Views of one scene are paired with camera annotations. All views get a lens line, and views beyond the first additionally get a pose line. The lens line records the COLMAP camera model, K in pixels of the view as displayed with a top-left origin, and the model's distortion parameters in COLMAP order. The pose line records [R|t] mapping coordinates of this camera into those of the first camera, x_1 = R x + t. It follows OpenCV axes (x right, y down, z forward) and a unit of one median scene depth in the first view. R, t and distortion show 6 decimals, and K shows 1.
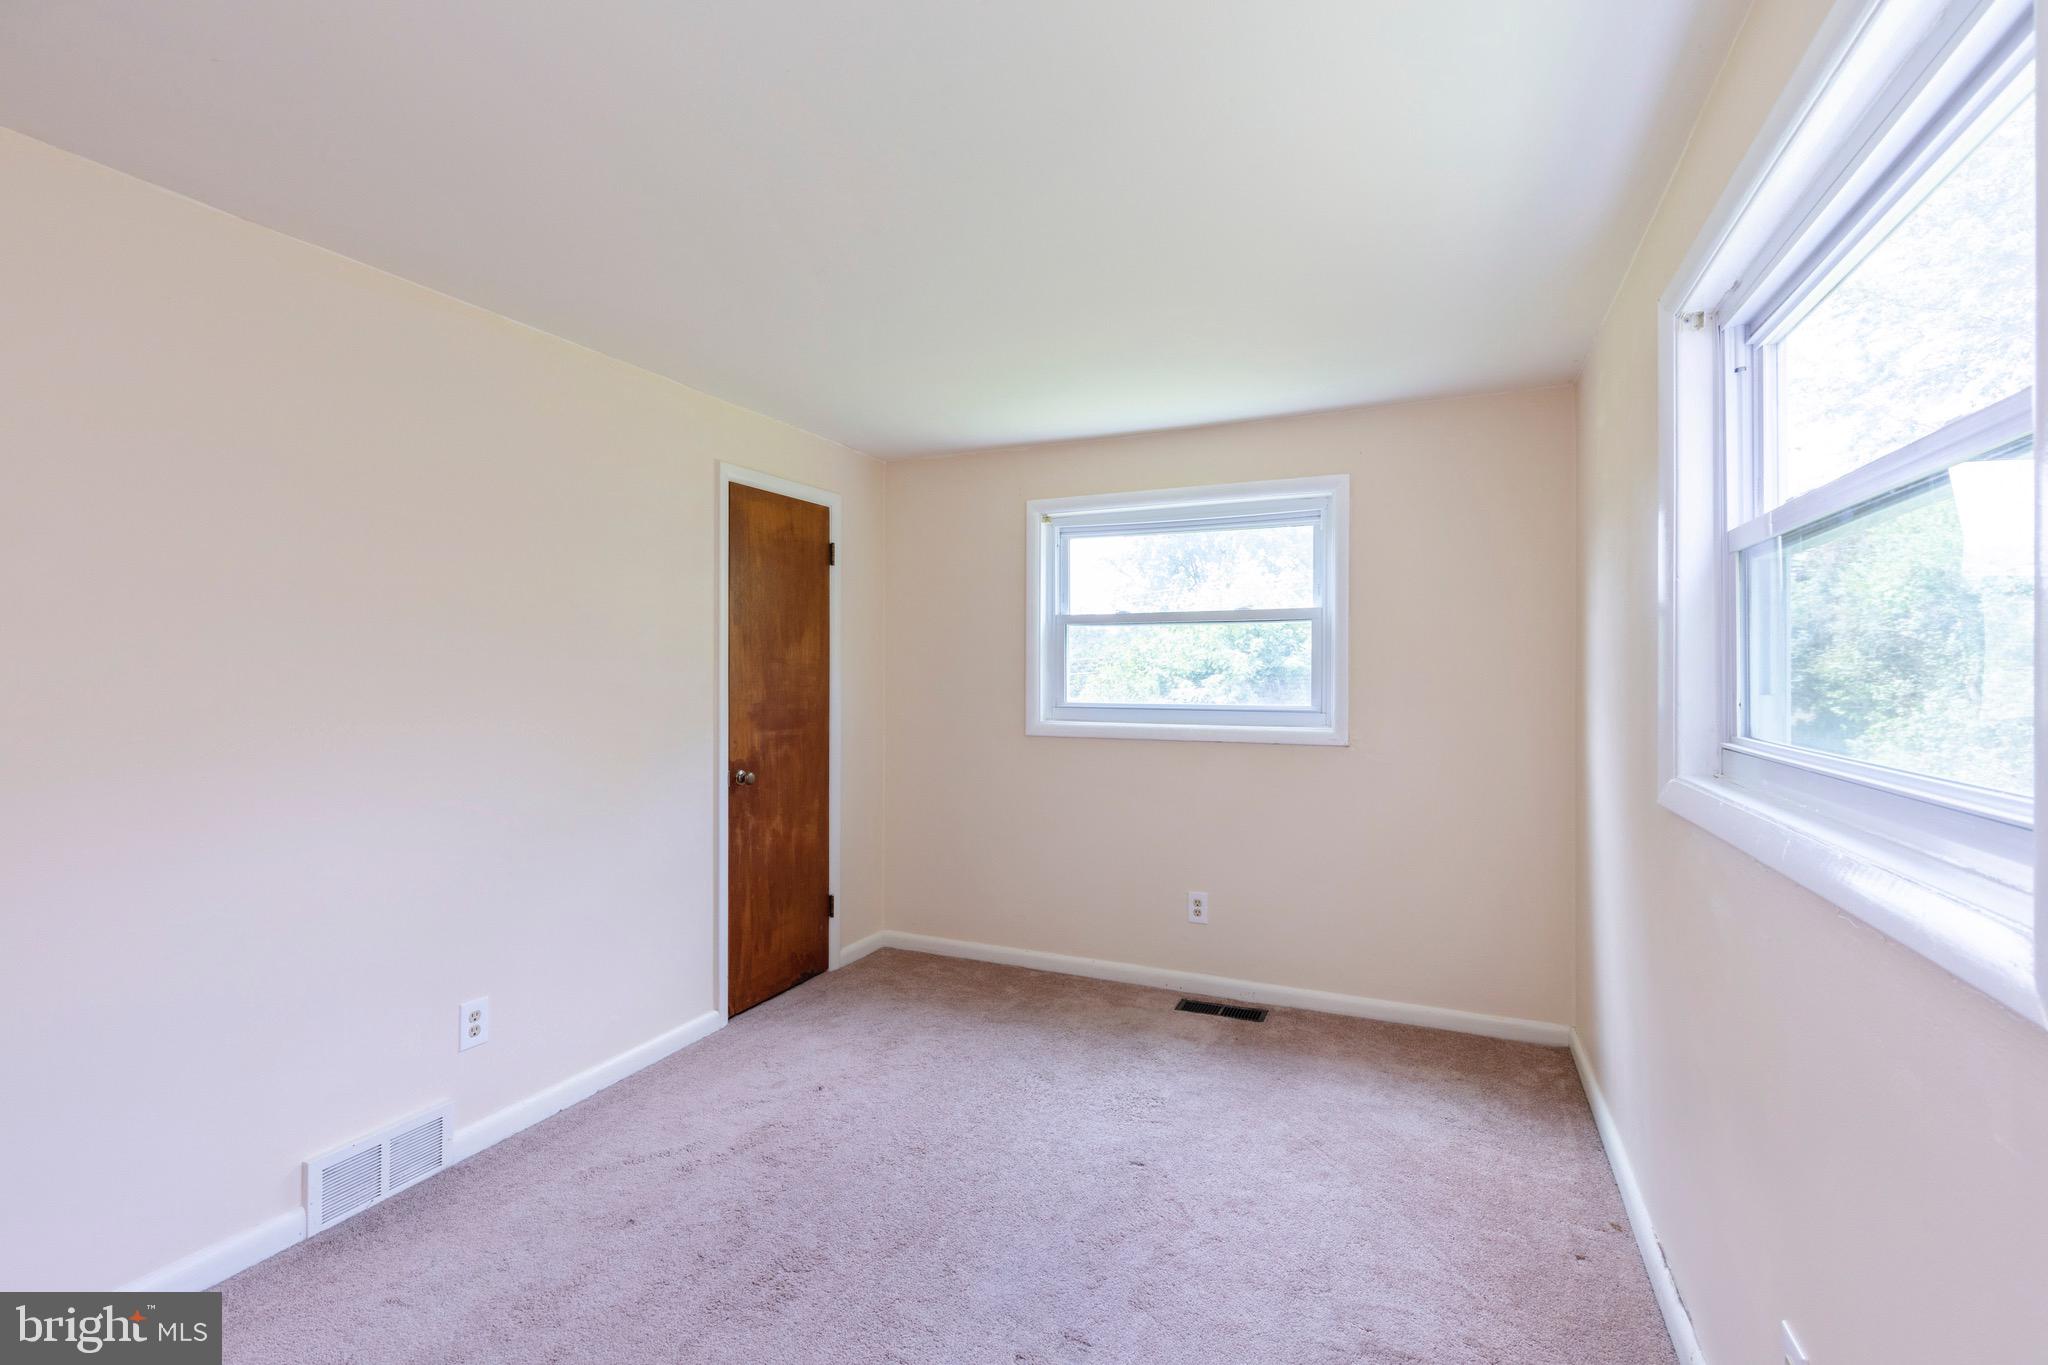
lens RADIAL K [[923.9, 0, 1024.0], [0, 923.9, 682.5], [0, 0, 1]] dist [0.020569, -0.000343]
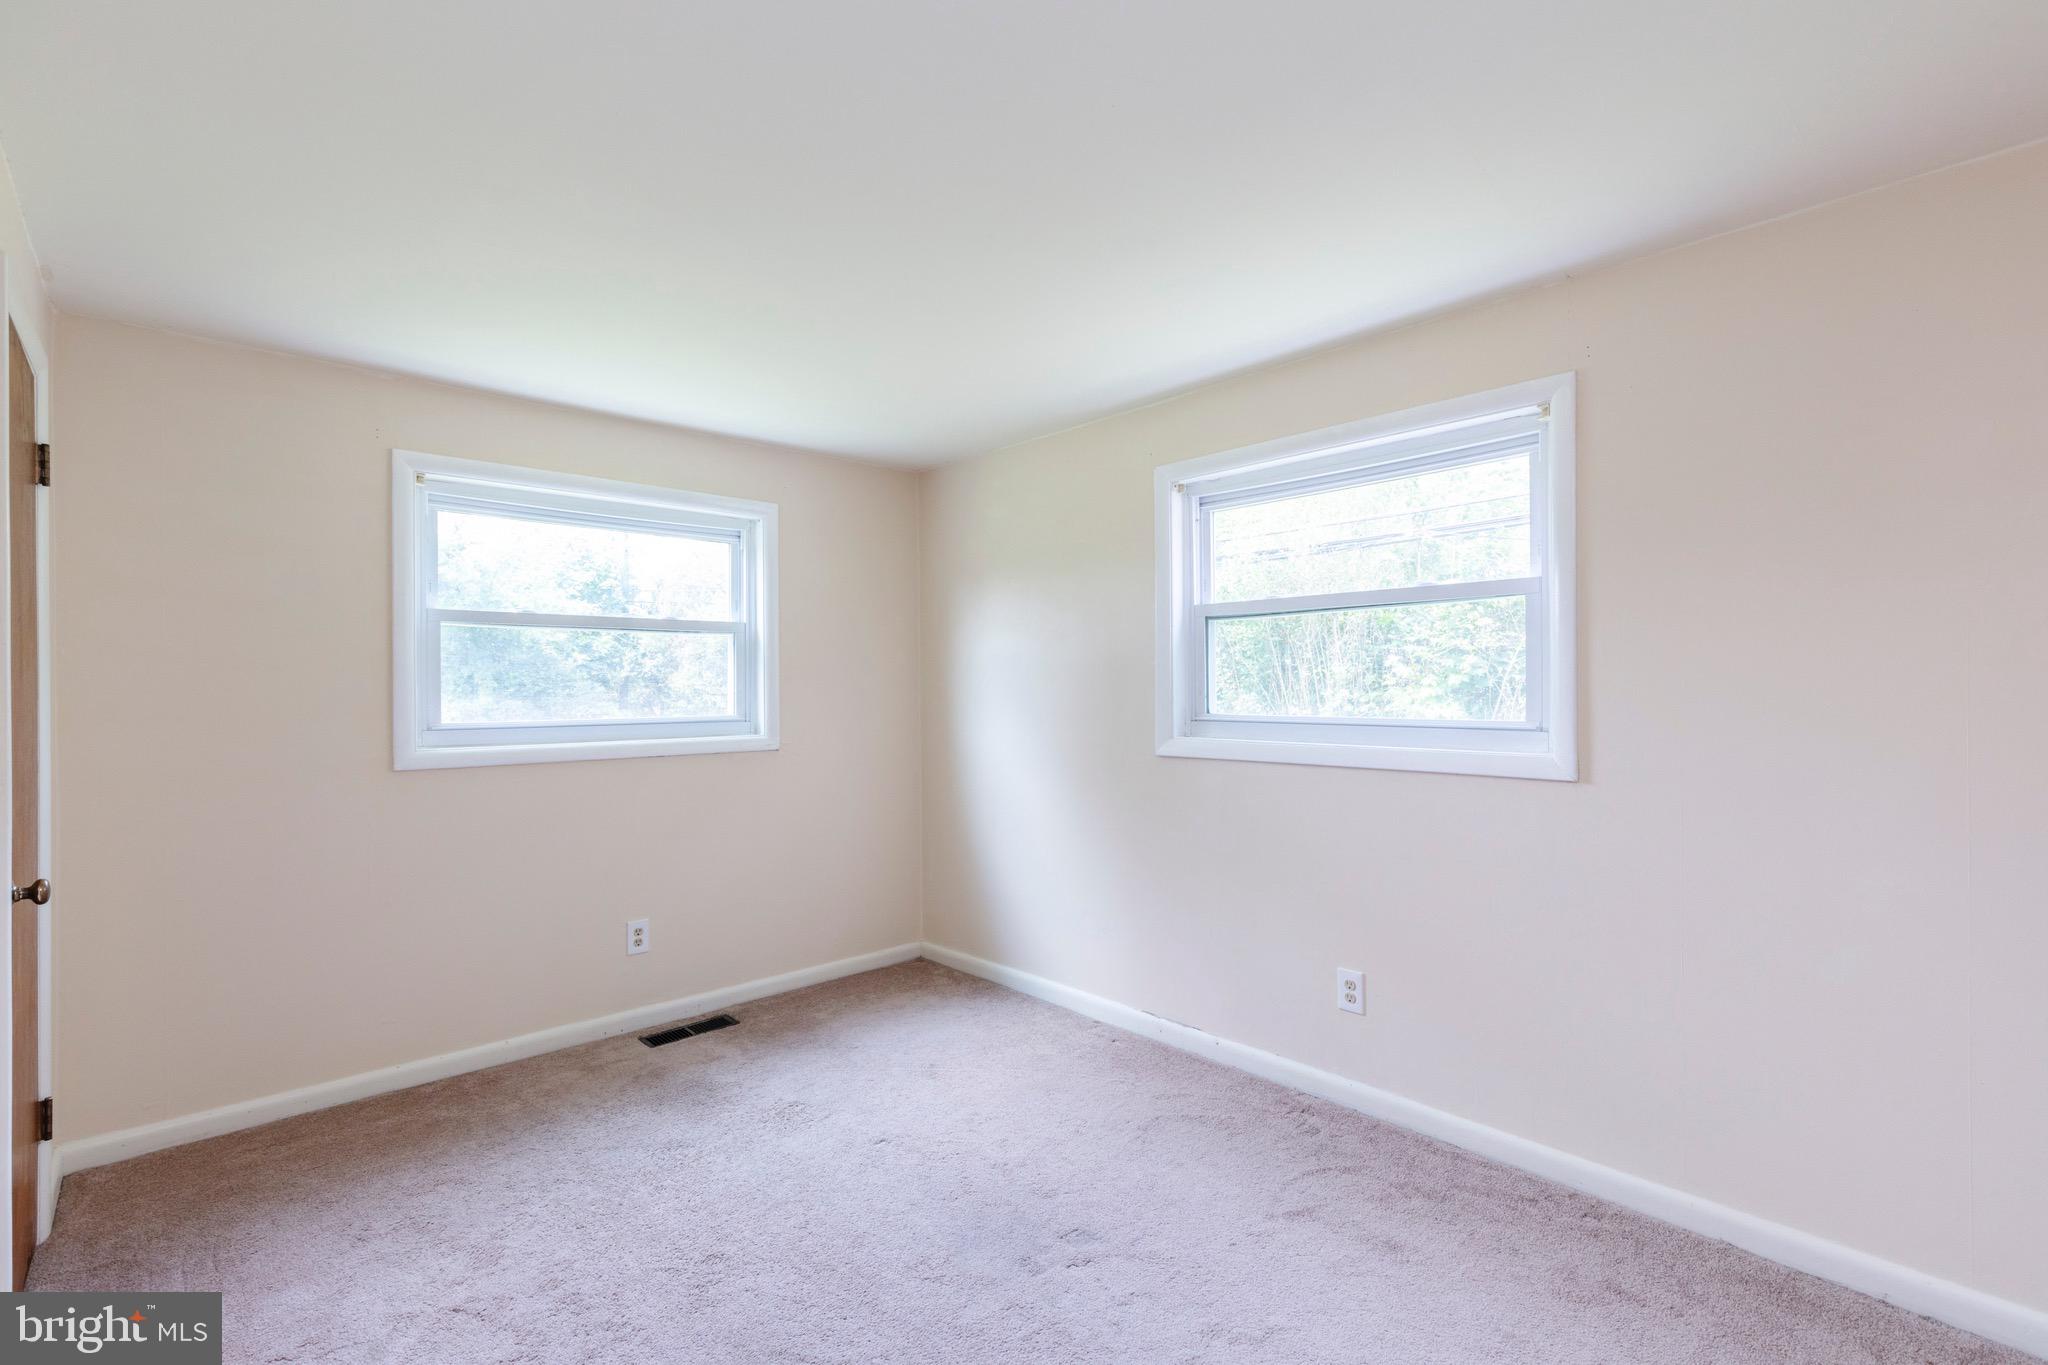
lens RADIAL K [[923.9, 0, 1024.0], [0, 923.9, 682.5], [0, 0, 1]] dist [0.020569, -0.000343]
pose [[0.392319, 0.001183, 0.919828, -0.539964], [0.013758, 0.999880, -0.007154, -0.000015], [-0.919726, 0.015461, 0.392256, 0.286087]]
